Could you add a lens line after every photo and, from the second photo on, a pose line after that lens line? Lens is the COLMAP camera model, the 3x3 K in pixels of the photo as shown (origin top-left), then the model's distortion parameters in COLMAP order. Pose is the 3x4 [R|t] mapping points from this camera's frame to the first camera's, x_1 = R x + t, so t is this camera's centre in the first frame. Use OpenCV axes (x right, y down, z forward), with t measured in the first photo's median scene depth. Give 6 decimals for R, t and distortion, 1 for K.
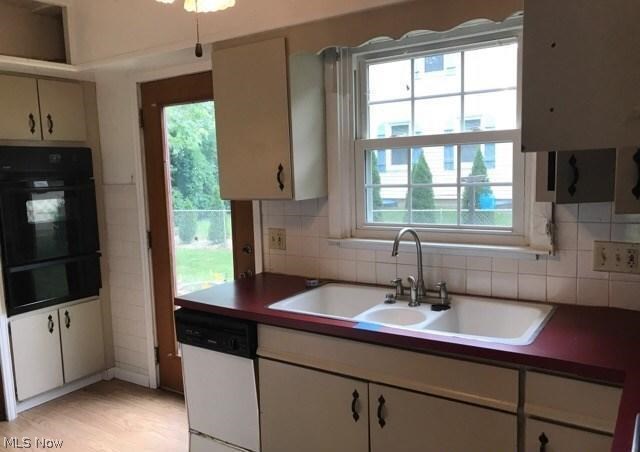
lens RADIAL K [[525.2, 0, 321.9], [0, 525.2, 234.8], [0, 0, 1]] dist [0.074599, -0.121388]
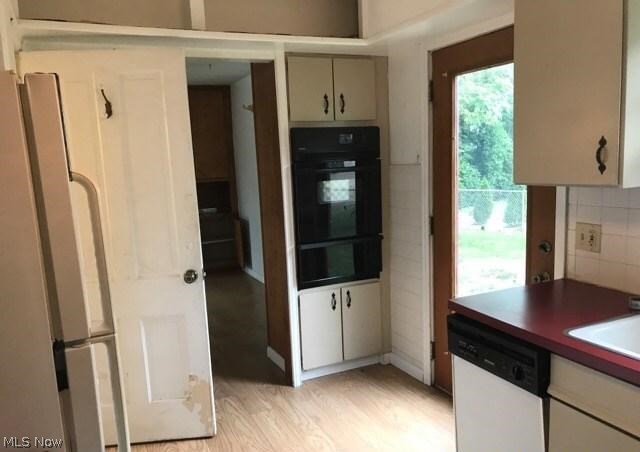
lens RADIAL K [[525.2, 0, 321.9], [0, 525.2, 234.8], [0, 0, 1]] dist [0.074599, -0.121388]
pose [[0.852946, 0.071310, -0.517106, -0.014719], [-0.050176, 0.997238, 0.054758, -0.015041], [0.519583, -0.020760, 0.854168, 0.123969]]
